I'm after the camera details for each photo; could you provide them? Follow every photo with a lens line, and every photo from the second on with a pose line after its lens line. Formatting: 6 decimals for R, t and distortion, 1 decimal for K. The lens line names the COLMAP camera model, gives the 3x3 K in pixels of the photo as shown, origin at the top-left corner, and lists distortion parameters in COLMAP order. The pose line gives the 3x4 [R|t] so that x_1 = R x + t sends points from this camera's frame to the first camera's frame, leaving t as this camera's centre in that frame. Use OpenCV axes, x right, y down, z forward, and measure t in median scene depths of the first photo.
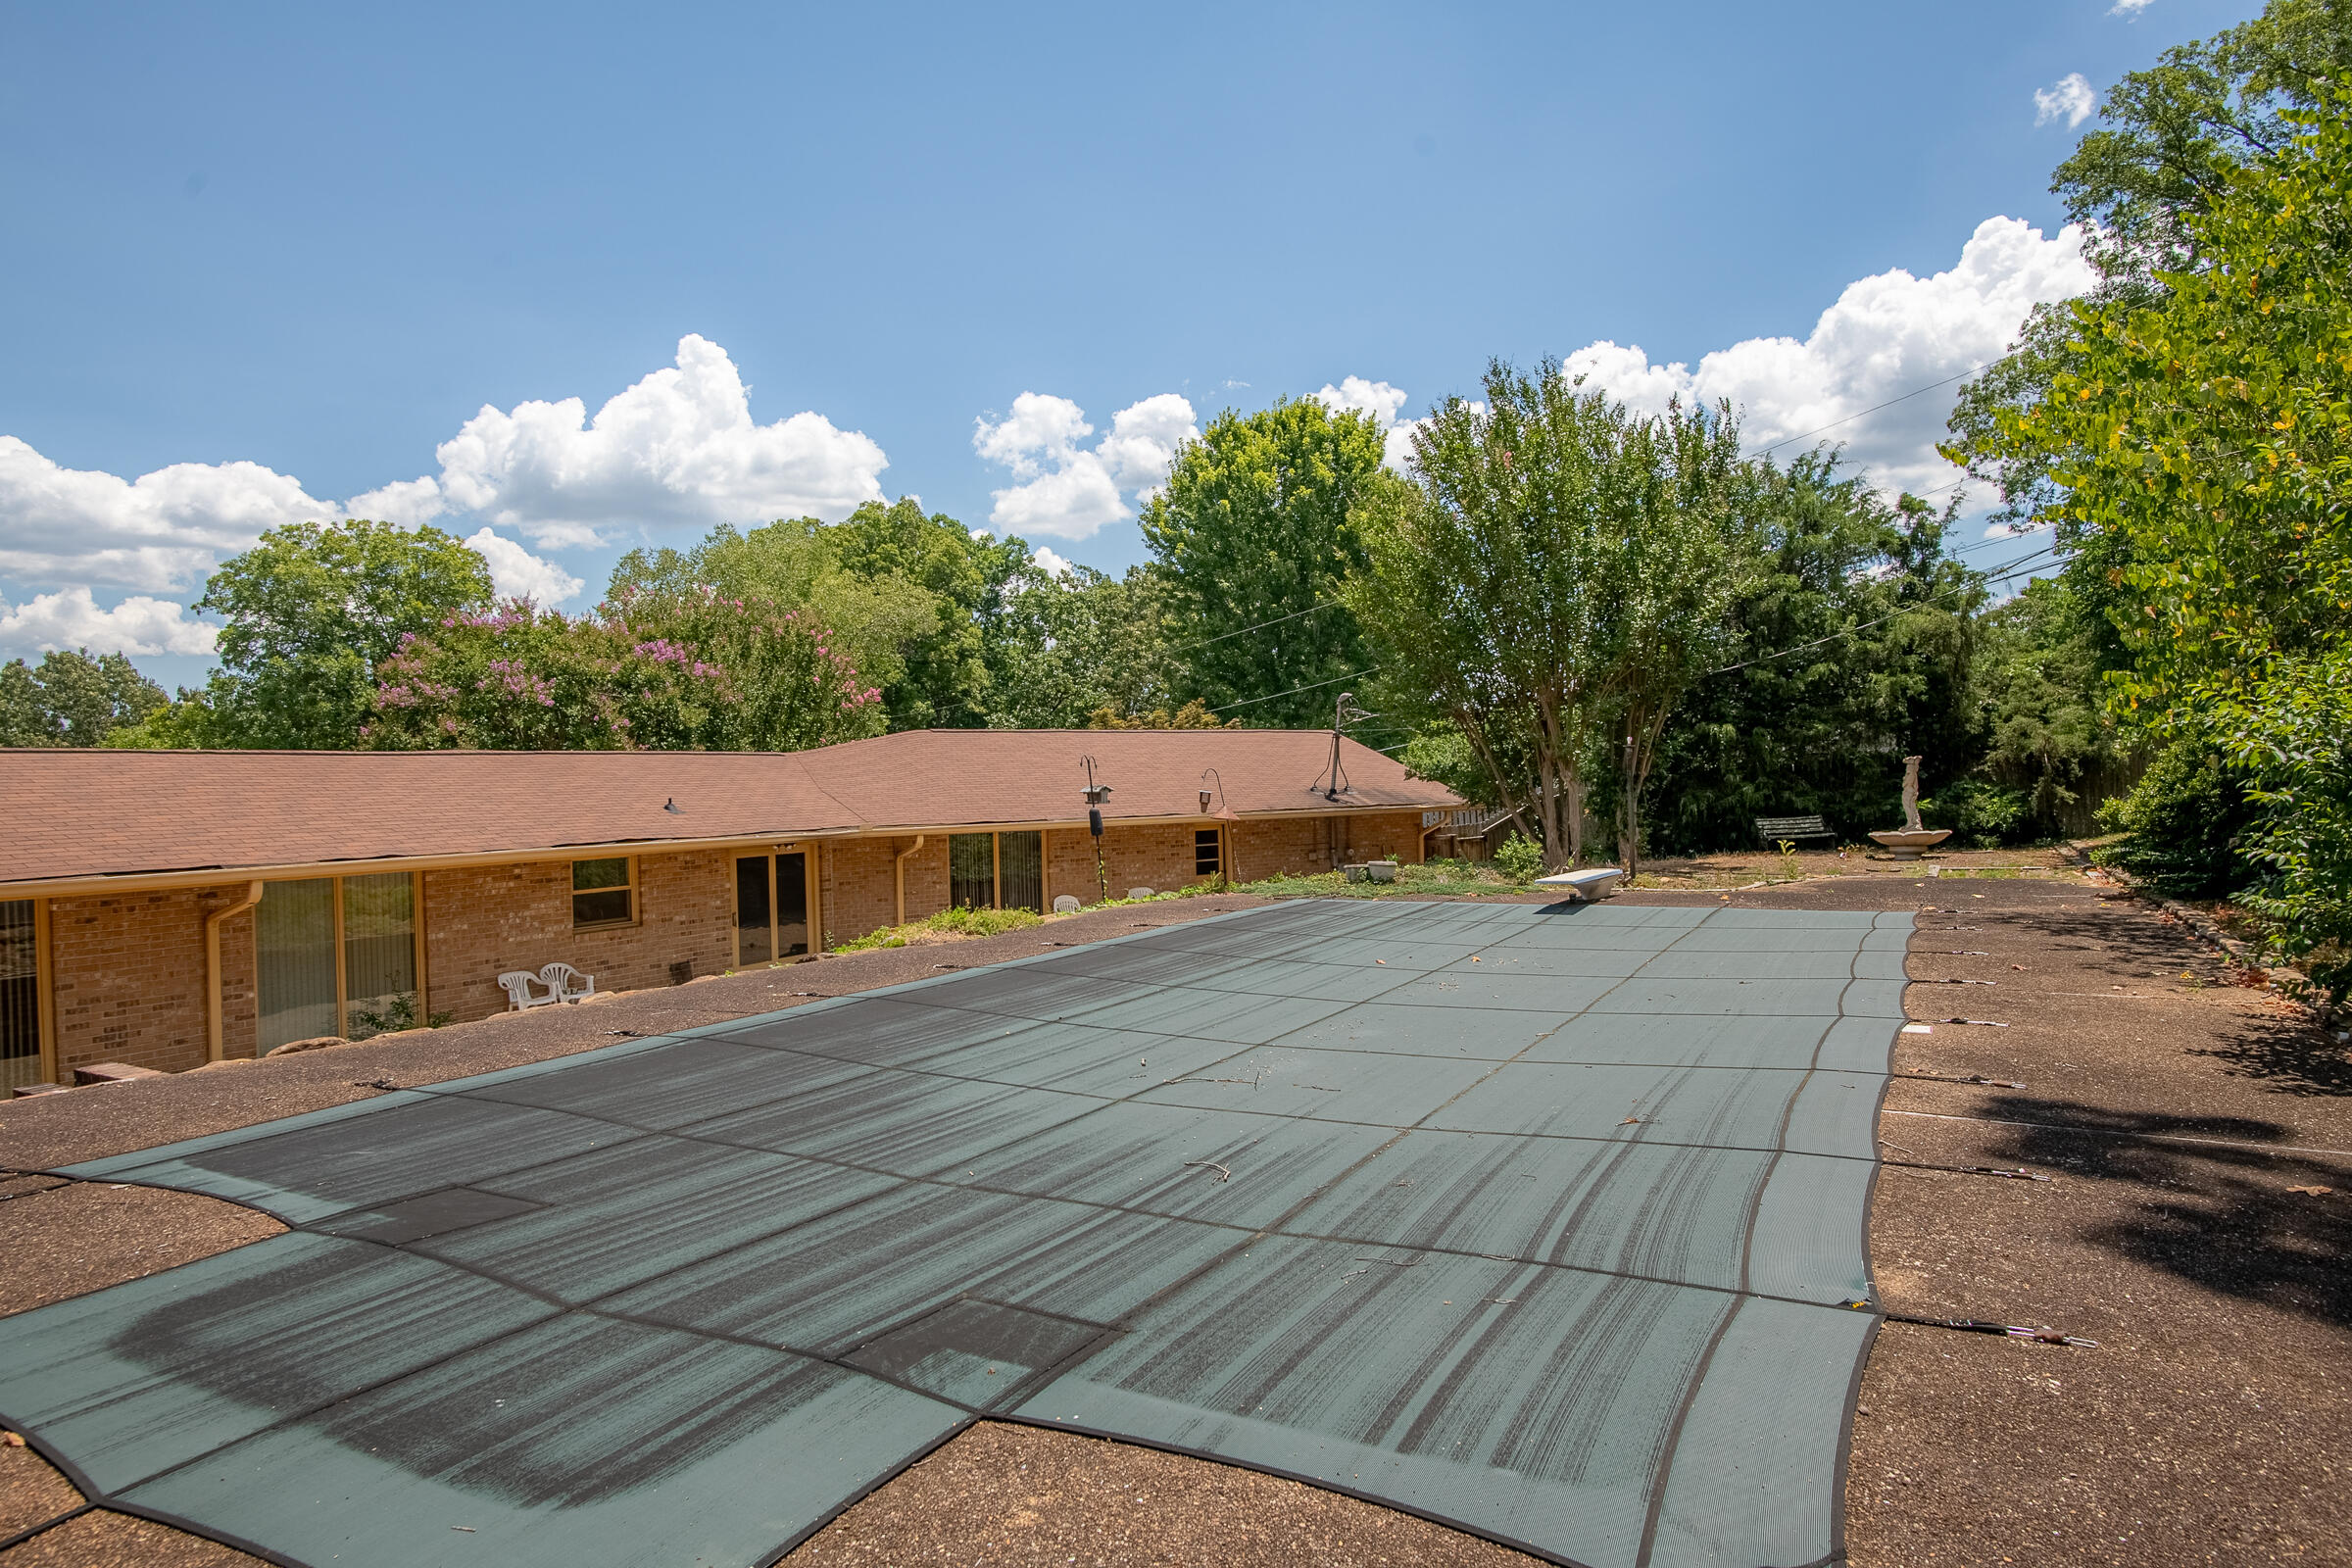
lens RADIAL K [[1361.6, 0, 1163.1], [0, 1361.6, 784.3], [0, 0, 1]] dist [-0.032105, 0.010615]
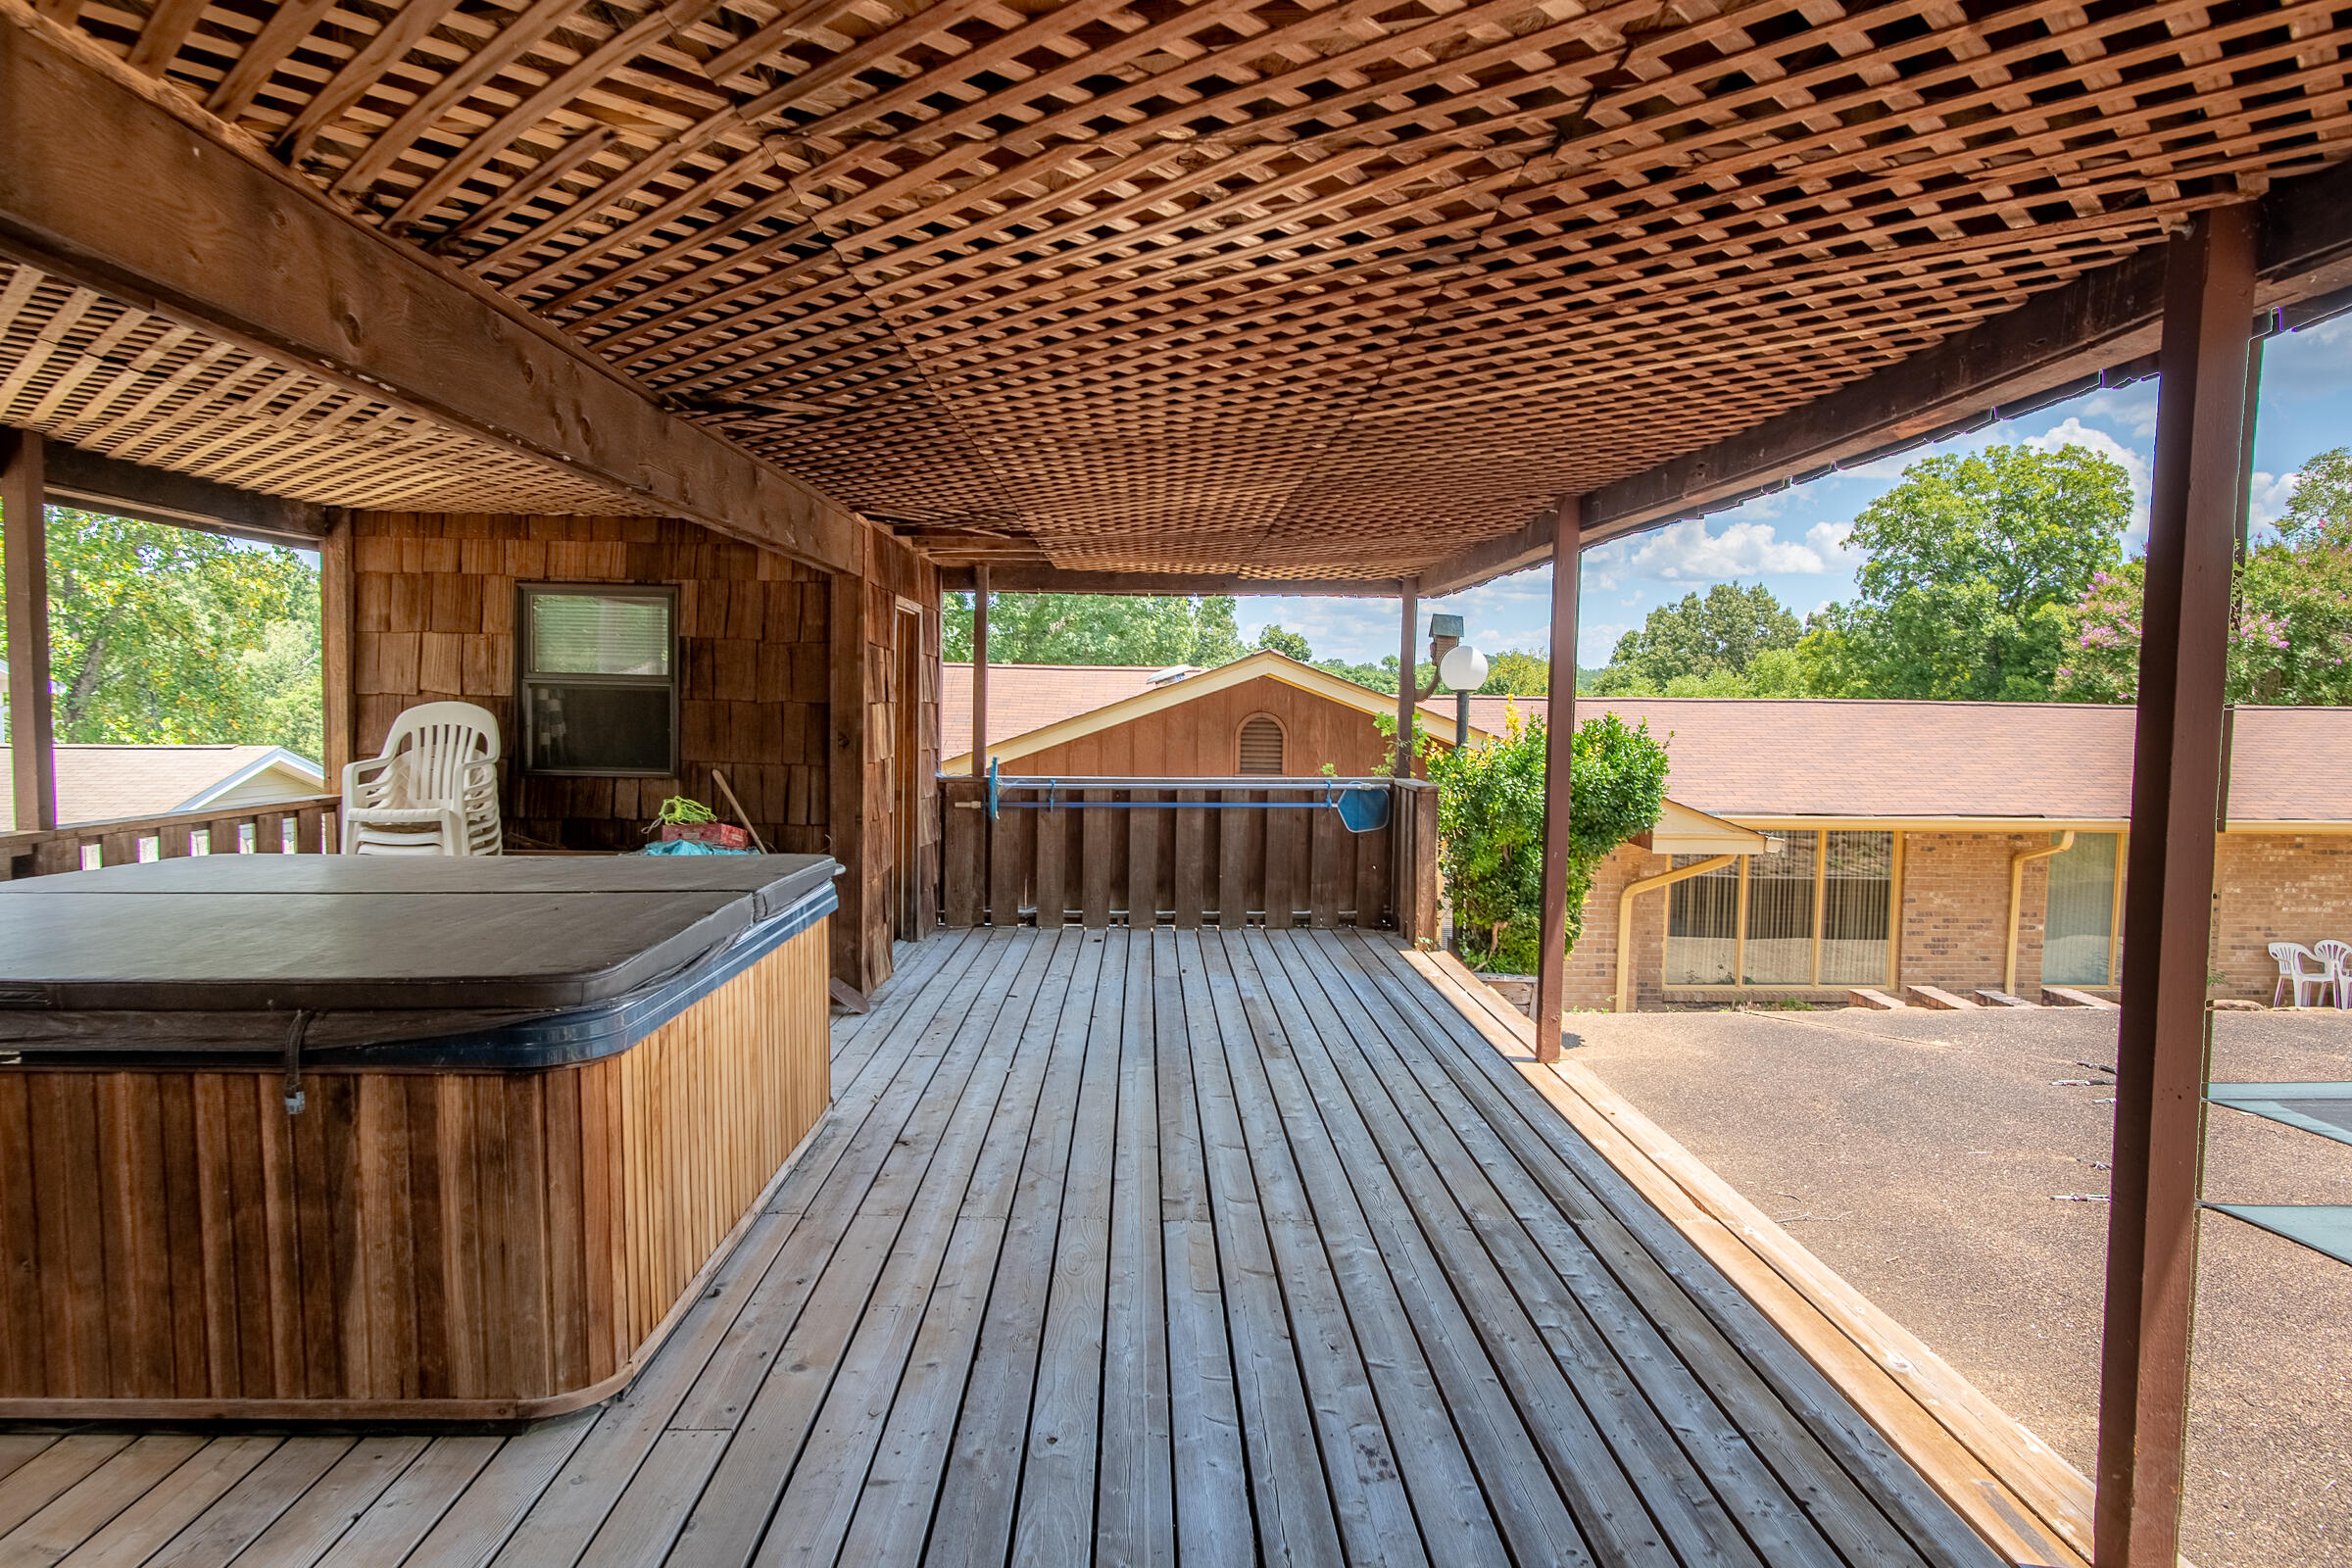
lens RADIAL K [[1361.6, 0, 1176.1], [0, 1361.6, 801.7], [0, 0, 1]] dist [-0.032105, 0.010615]
pose [[0.508133, 0.096098, -0.855901, -0.126491], [-0.029219, 0.995107, 0.094381, -0.049888], [0.860783, -0.022949, 0.508455, -0.289712]]
